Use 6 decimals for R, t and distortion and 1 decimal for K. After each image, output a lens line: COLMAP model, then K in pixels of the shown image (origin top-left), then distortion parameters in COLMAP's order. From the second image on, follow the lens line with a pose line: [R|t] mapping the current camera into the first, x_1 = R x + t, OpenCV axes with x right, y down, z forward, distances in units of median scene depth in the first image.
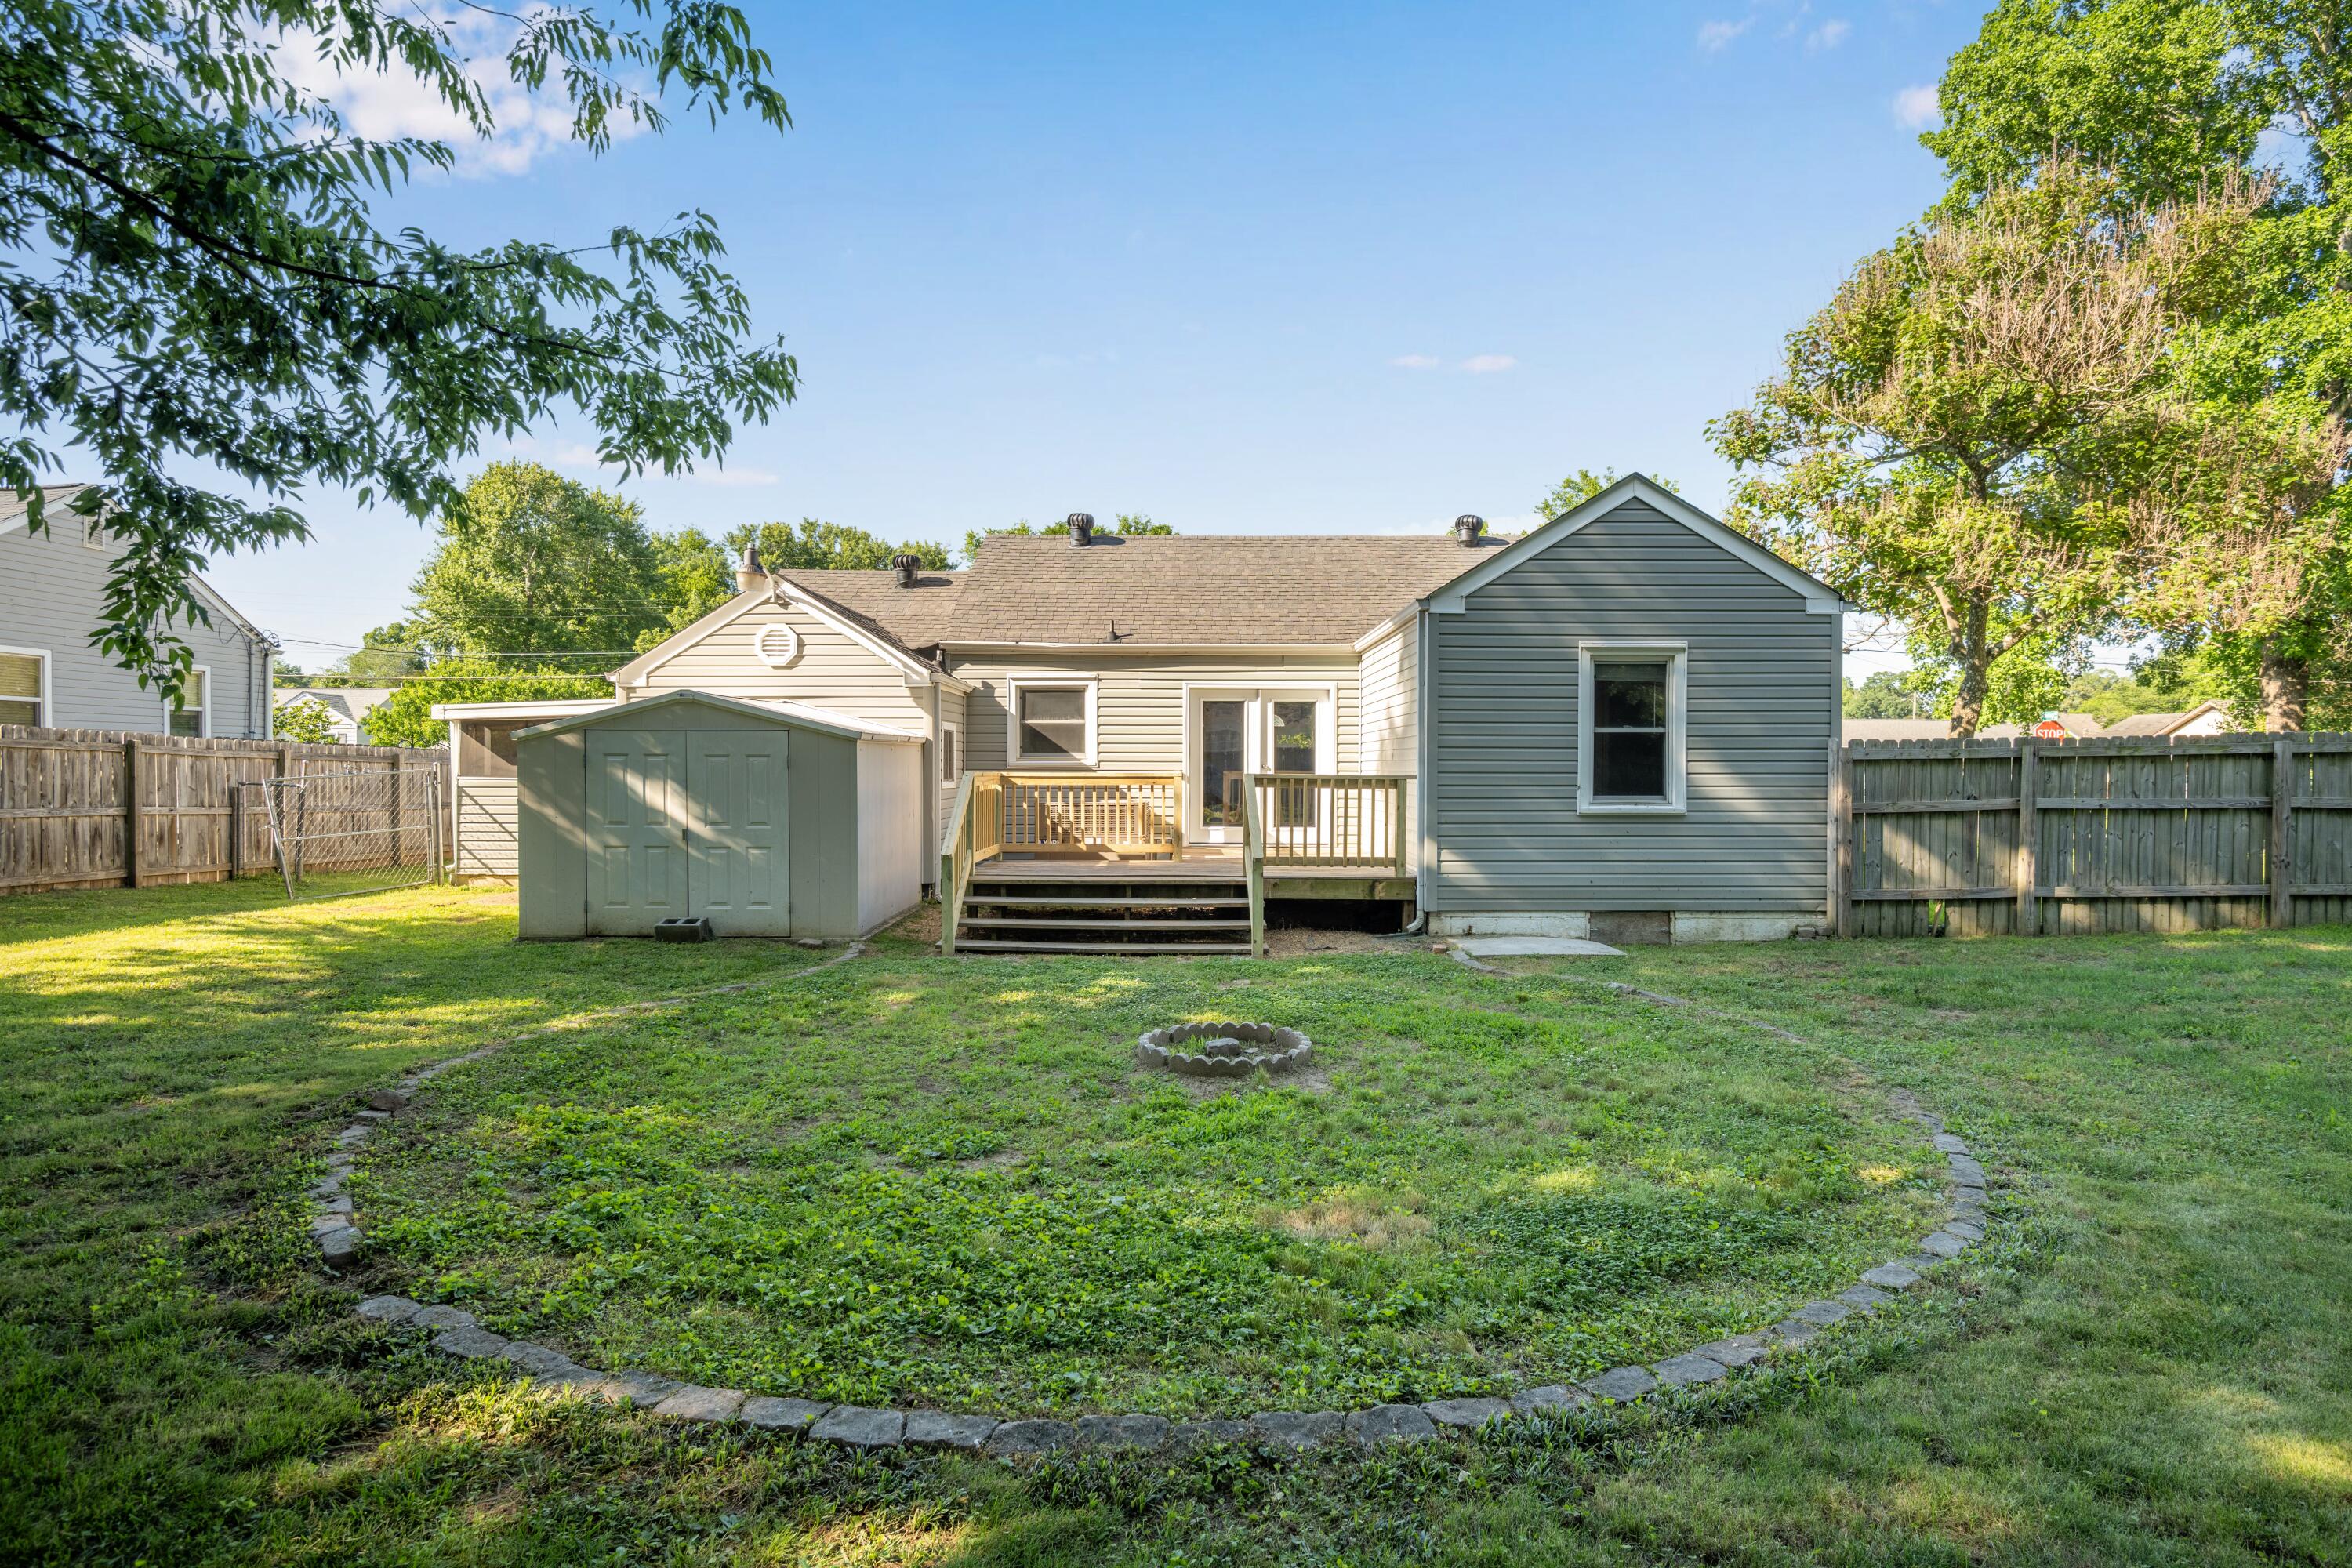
lens RADIAL K [[1152.5, 0, 1176.3], [0, 1152.5, 777.8], [0, 0, 1]] dist [-0.010829, -0.000852]
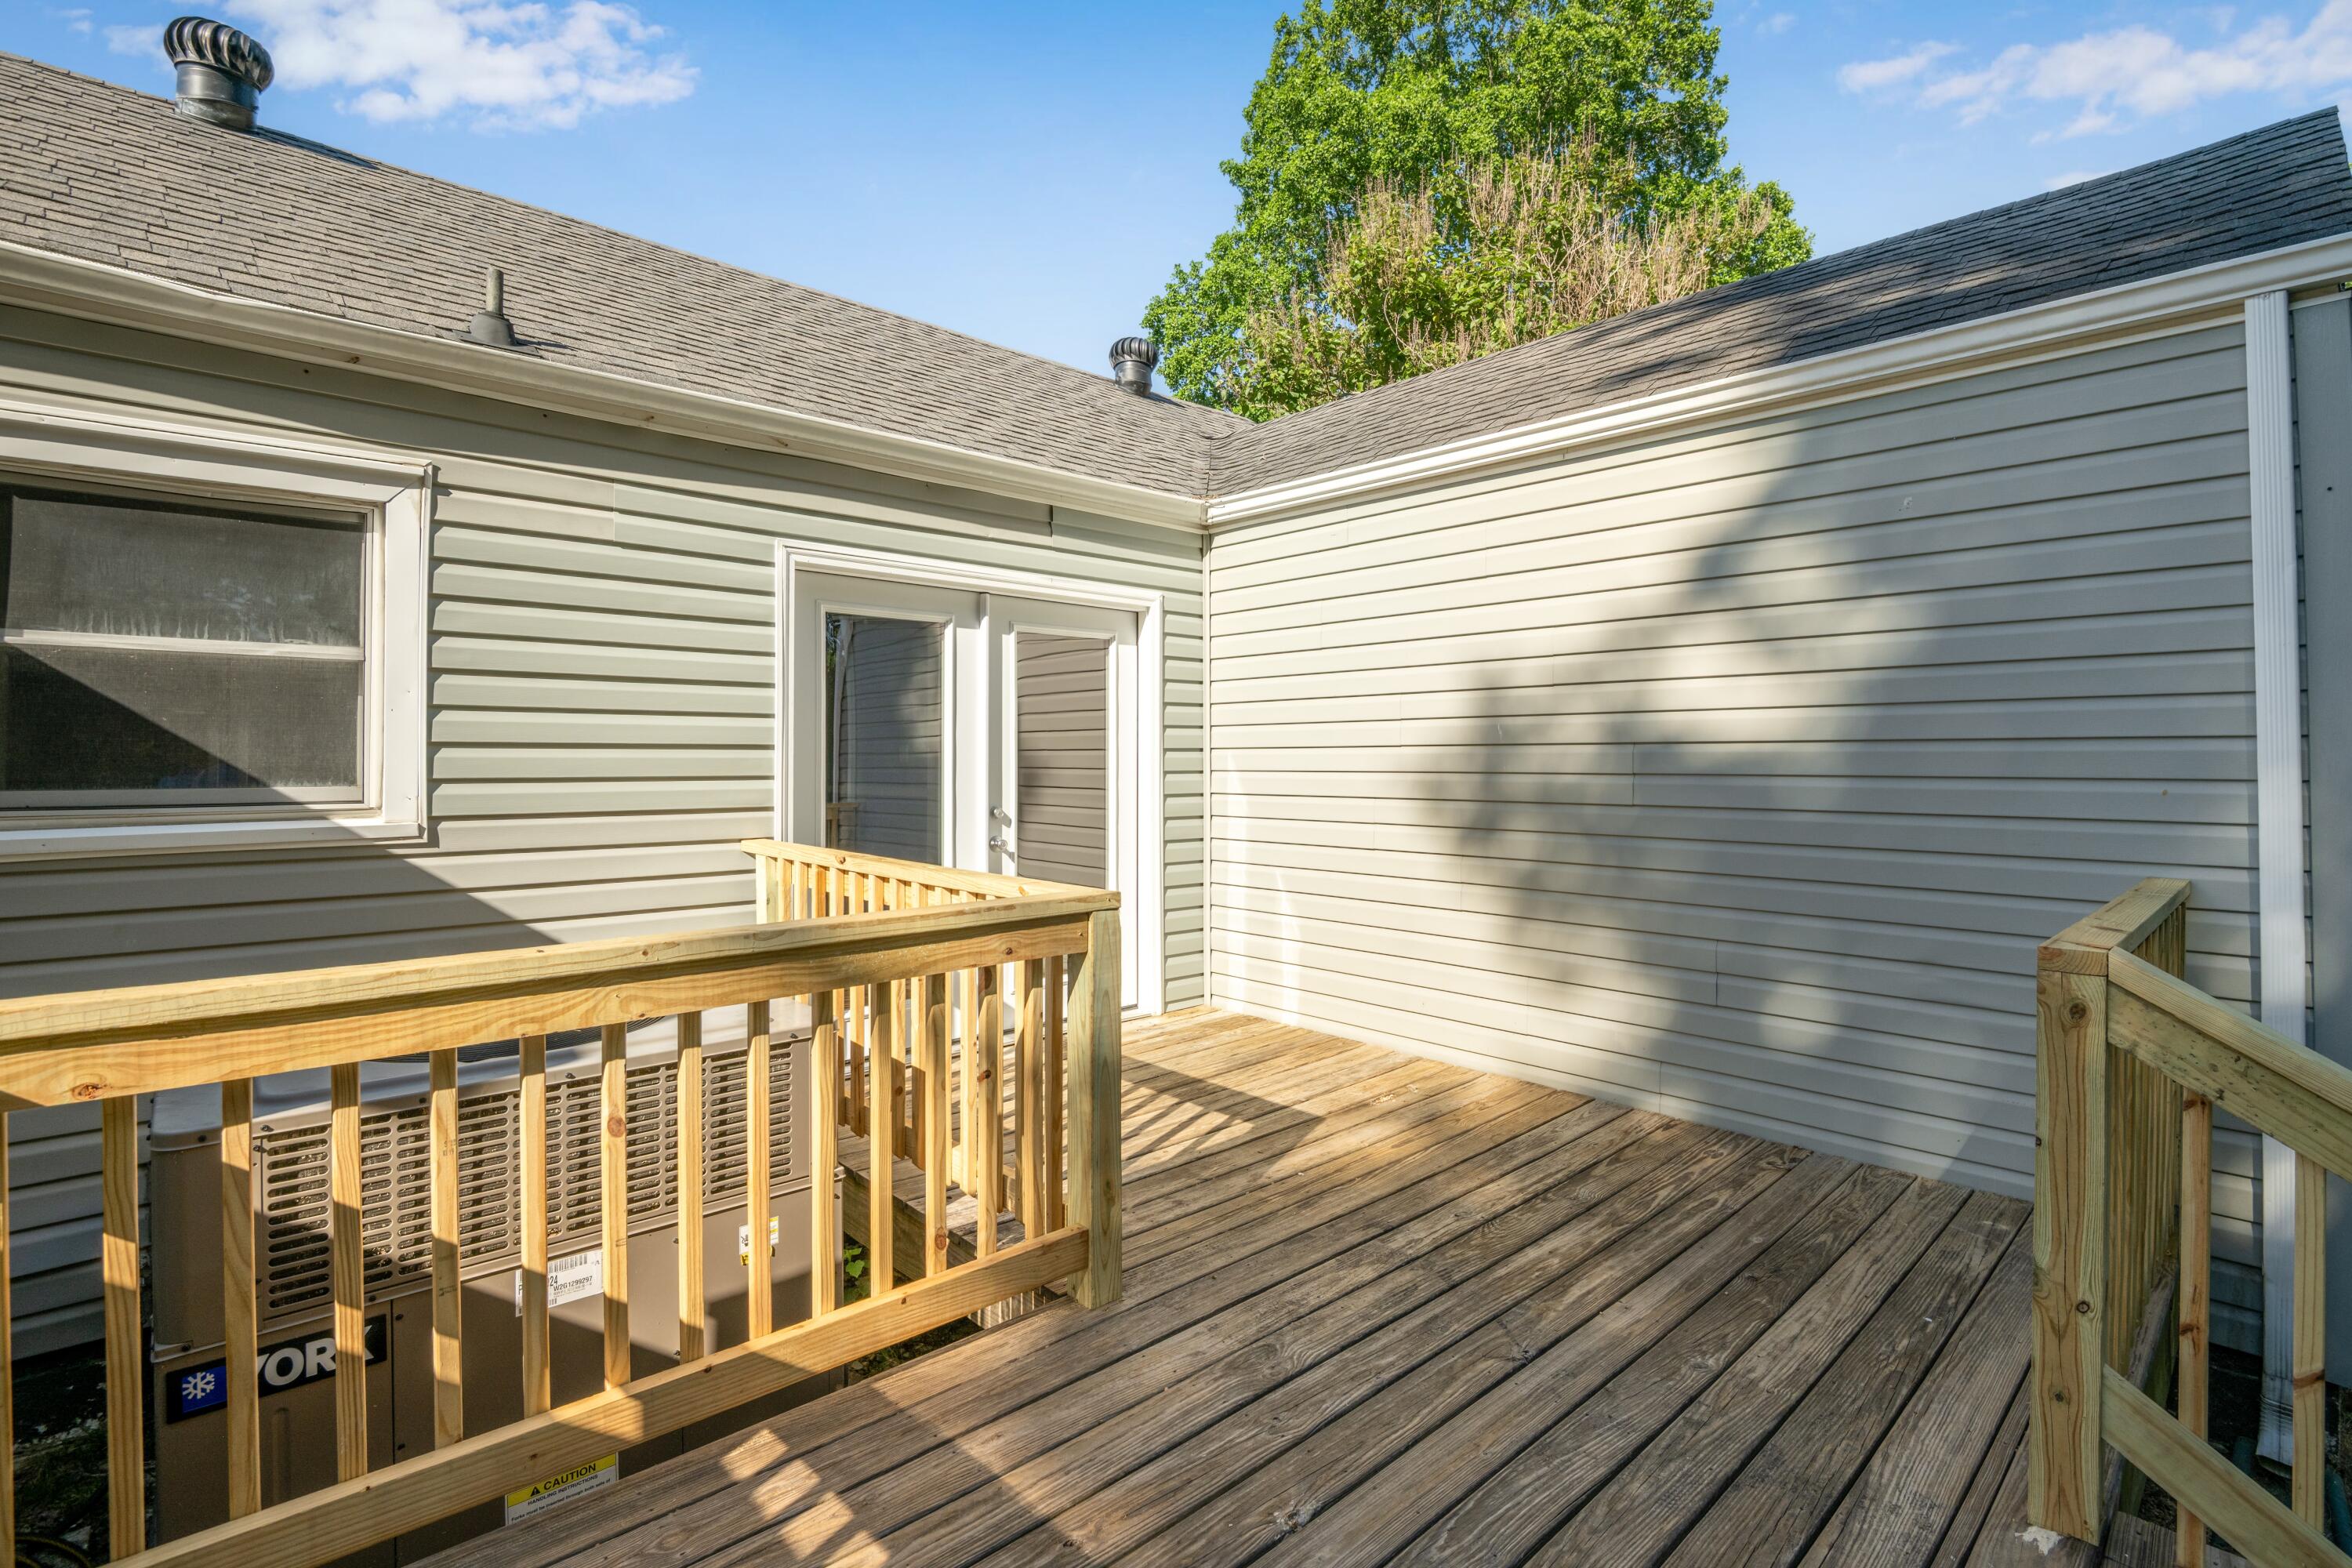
lens RADIAL K [[1070.6, 0, 1165.1], [0, 1070.6, 756.6], [0, 0, 1]] dist [-0.012153, -0.000004]
pose [[0.742267, -0.001031, 0.670103, -0.118559], [0.009255, 0.999919, -0.008714, -0.027498], [-0.670040, 0.012670, 0.742217, 0.826850]]
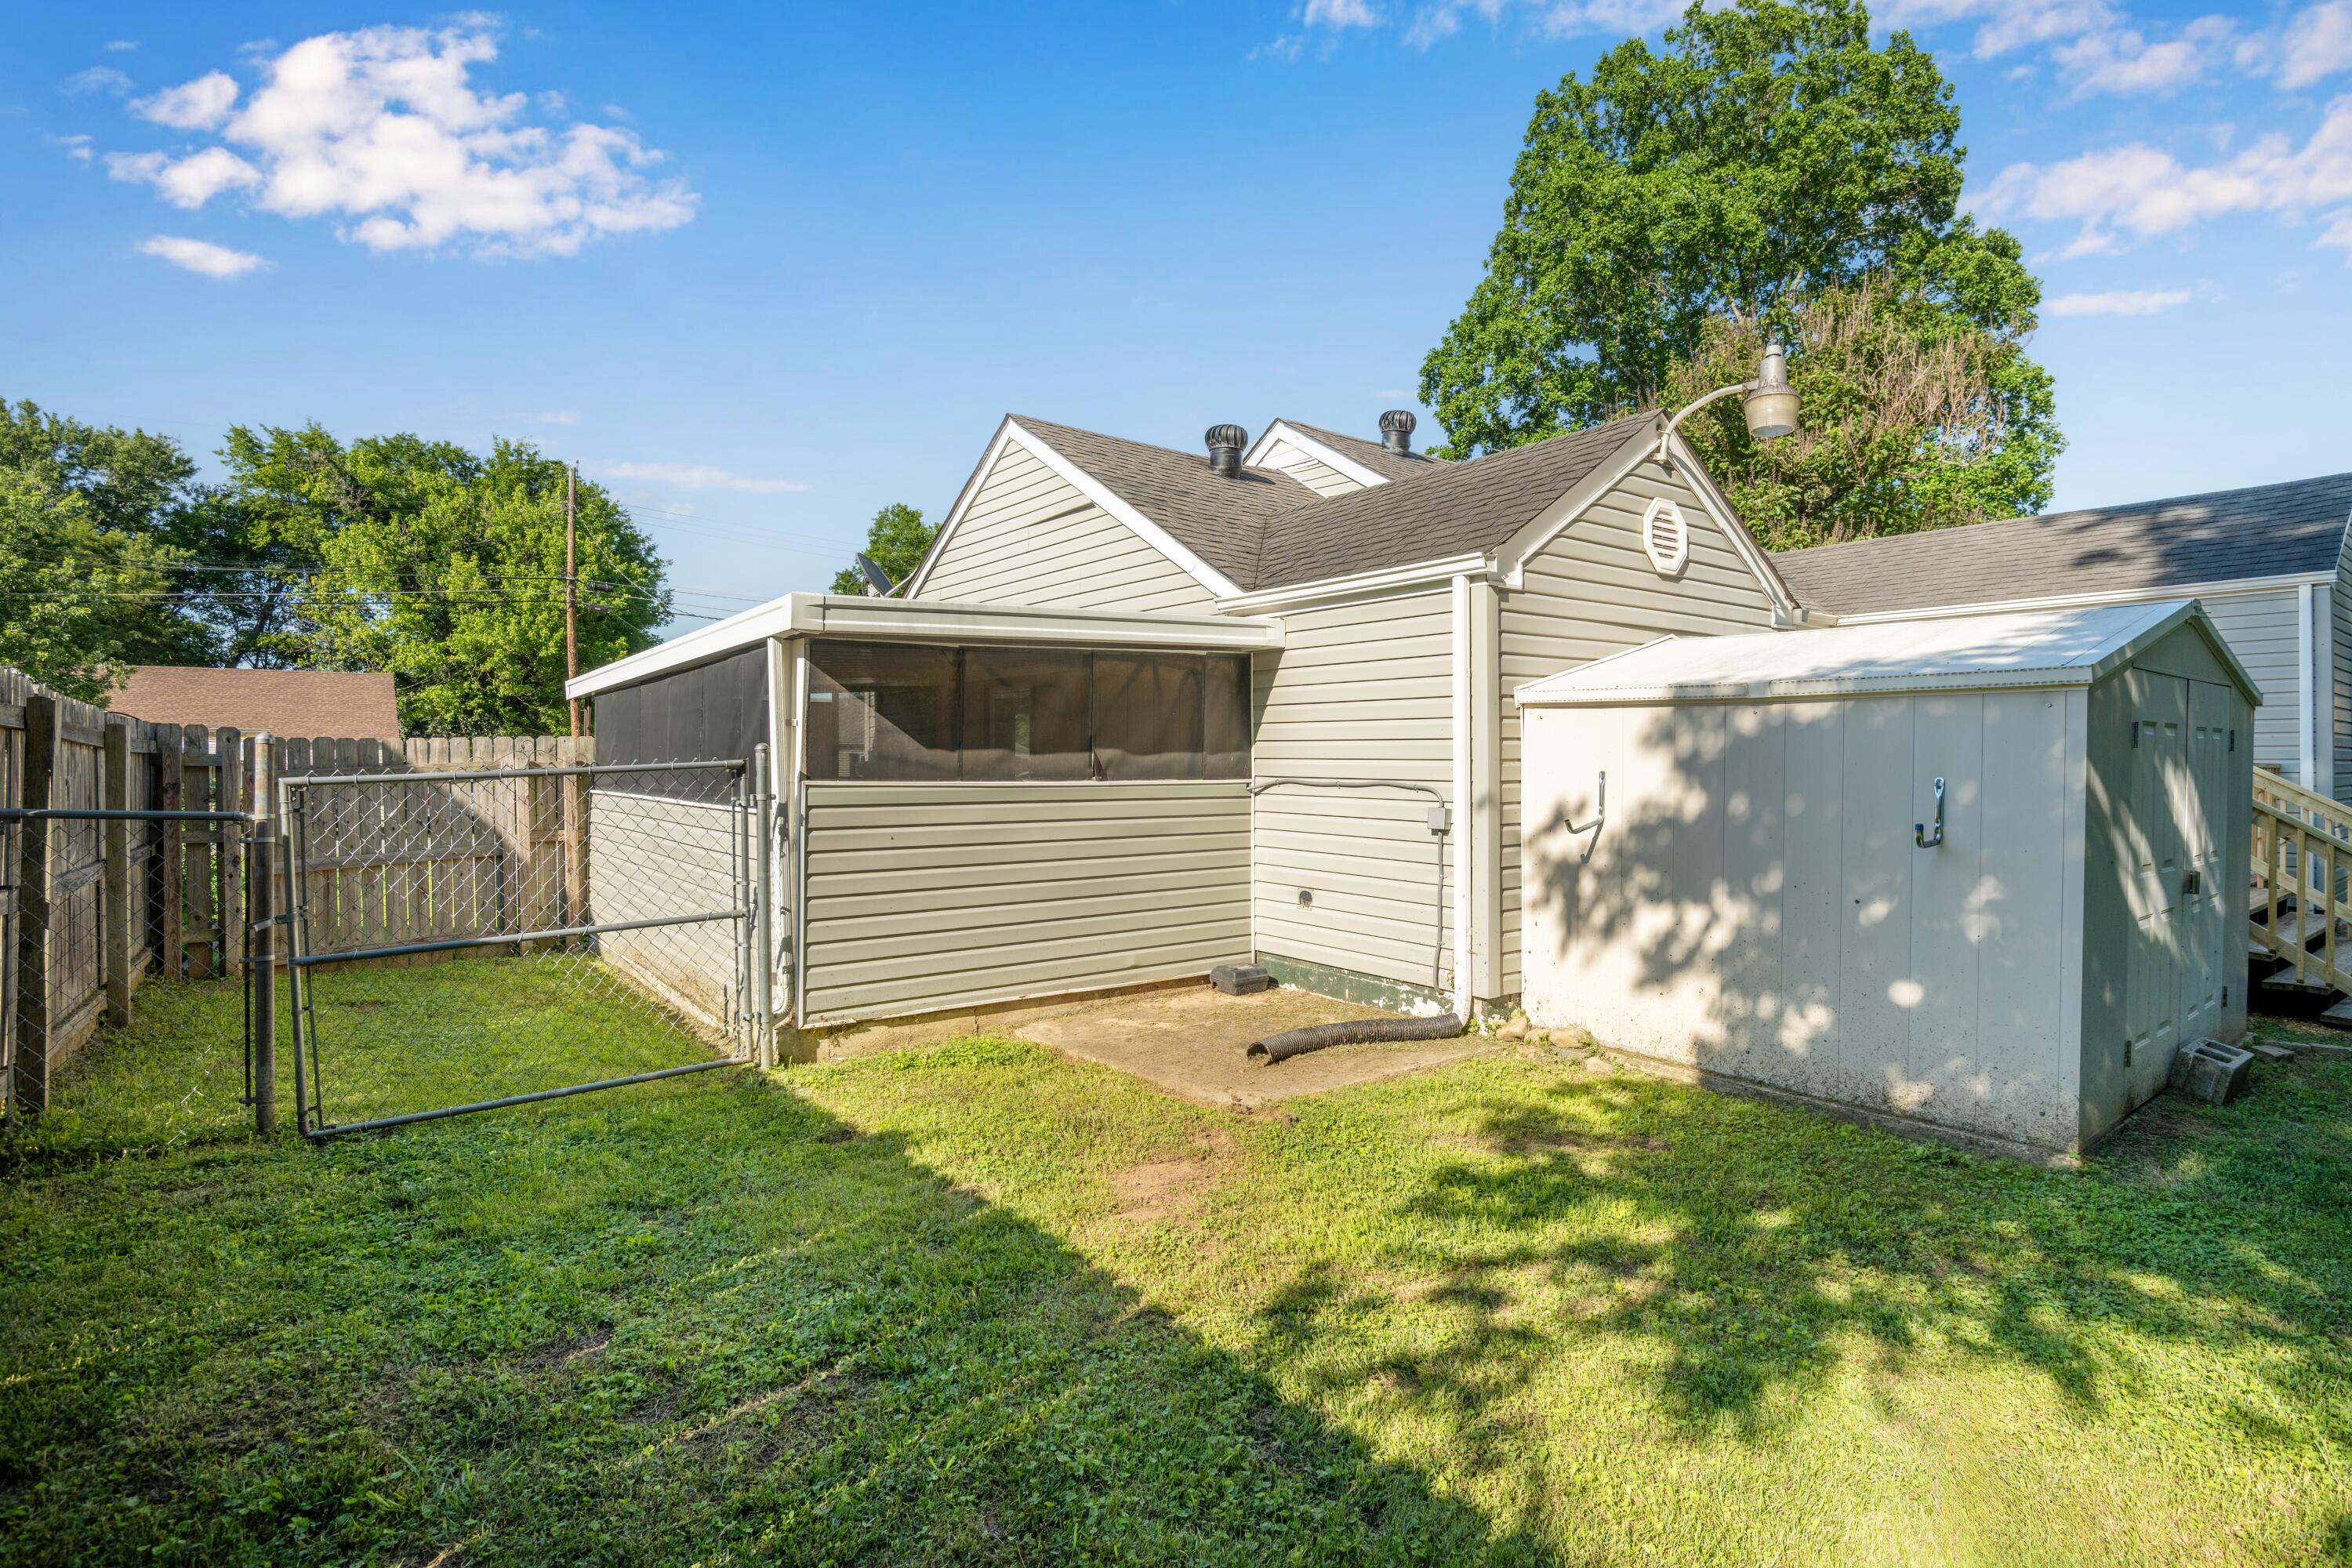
lens RADIAL K [[1128.8, 0, 1178.1], [0, 1128.8, 771.3], [0, 0, 1]] dist [-0.000569, -0.008200]
pose [[0.792699, -0.008066, 0.609559, -0.871176], [0.008782, 0.999960, 0.001811, -0.004018], [-0.609549, 0.003917, 0.792738, 0.705253]]
